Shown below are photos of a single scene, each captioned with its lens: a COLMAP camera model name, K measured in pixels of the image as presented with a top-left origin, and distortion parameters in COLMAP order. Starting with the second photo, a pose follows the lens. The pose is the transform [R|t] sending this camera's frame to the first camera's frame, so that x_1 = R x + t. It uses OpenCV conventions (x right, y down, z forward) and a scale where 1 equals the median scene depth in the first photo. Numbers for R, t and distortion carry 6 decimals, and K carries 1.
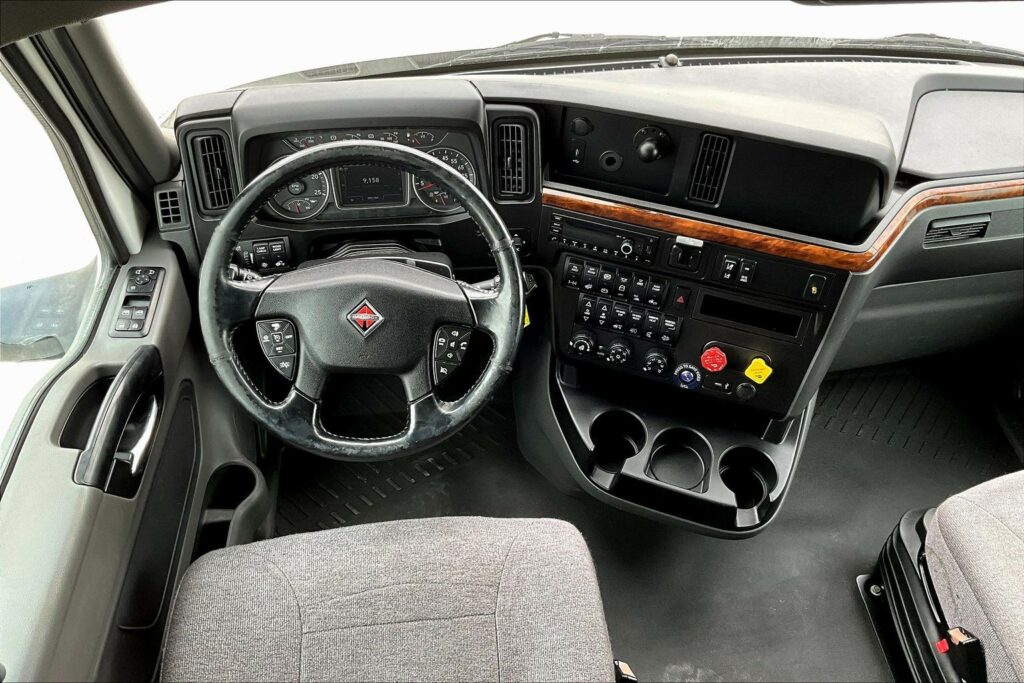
lens RADIAL K [[842.9, 0, 513.0], [0, 842.9, 336.4], [0, 0, 1]] dist [0.078727, -0.148101]
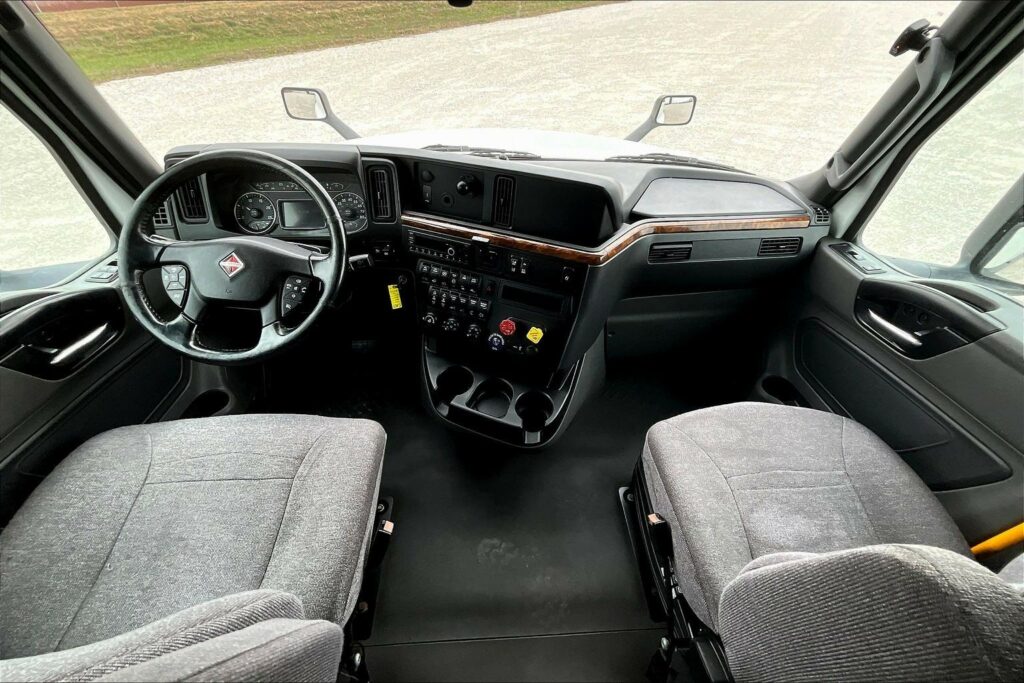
lens RADIAL K [[416.4, 0, 514.8], [0, 416.4, 340.5], [0, 0, 1]] dist [-0.000437, 0.000035]
pose [[0.998609, 0.038231, -0.036298, 0.279660], [-0.042480, 0.991298, -0.124594, 0.144037], [0.031219, 0.125963, 0.991544, 0.266455]]
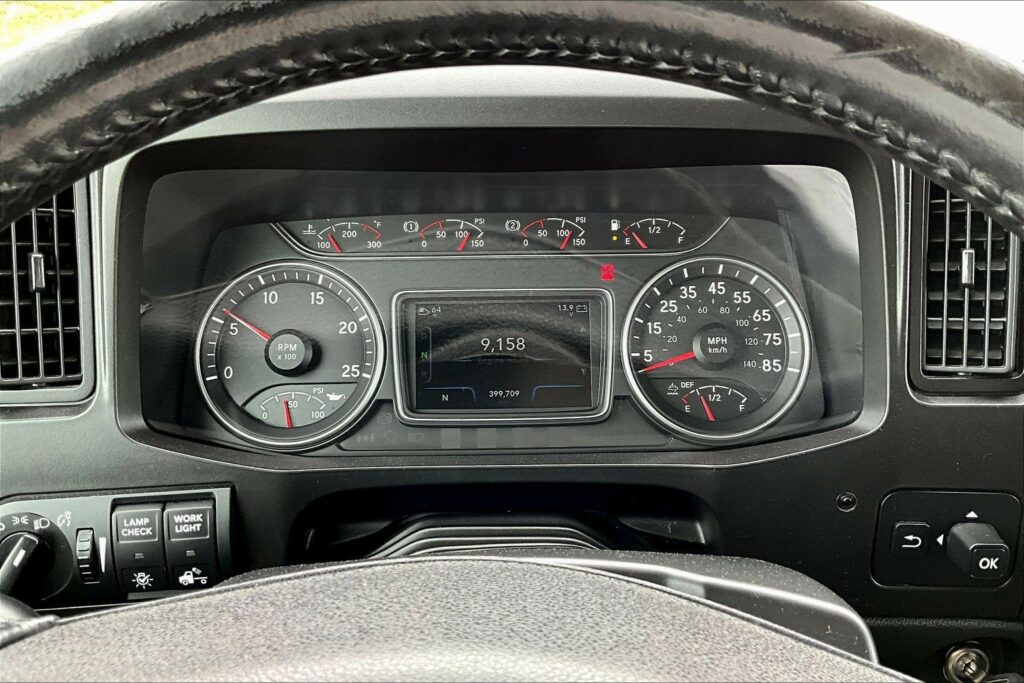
lens RADIAL K [[783.8, 0, 511.8], [0, 783.8, 347.4], [0, 0, 1]] dist [0.011314, 0.000327]
pose [[0.996085, 0.020717, -0.085938, -0.140070], [-0.051123, 0.928097, -0.368811, -0.064982], [0.072118, 0.371761, 0.925523, 0.720228]]
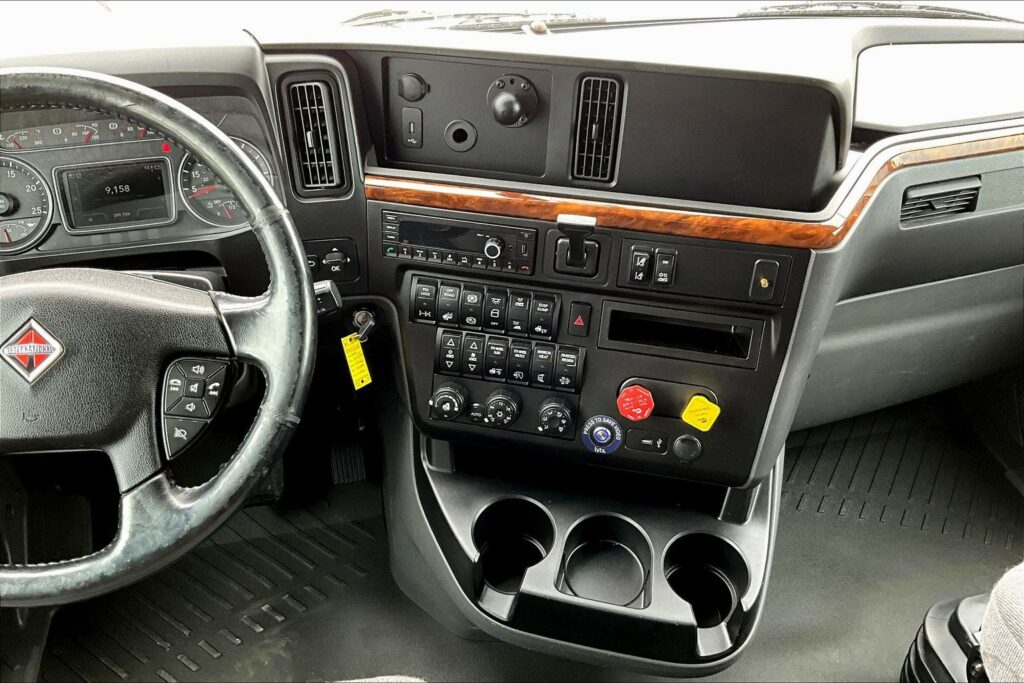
lens RADIAL K [[842.9, 0, 514.6], [0, 842.9, 334.4], [0, 0, 1]] dist [0.078727, -0.148101]
pose [[0.993602, -0.079397, 0.080321, 0.090450], [0.091841, 0.981929, -0.165474, 0.077808], [-0.065731, 0.171792, 0.982938, 0.328606]]
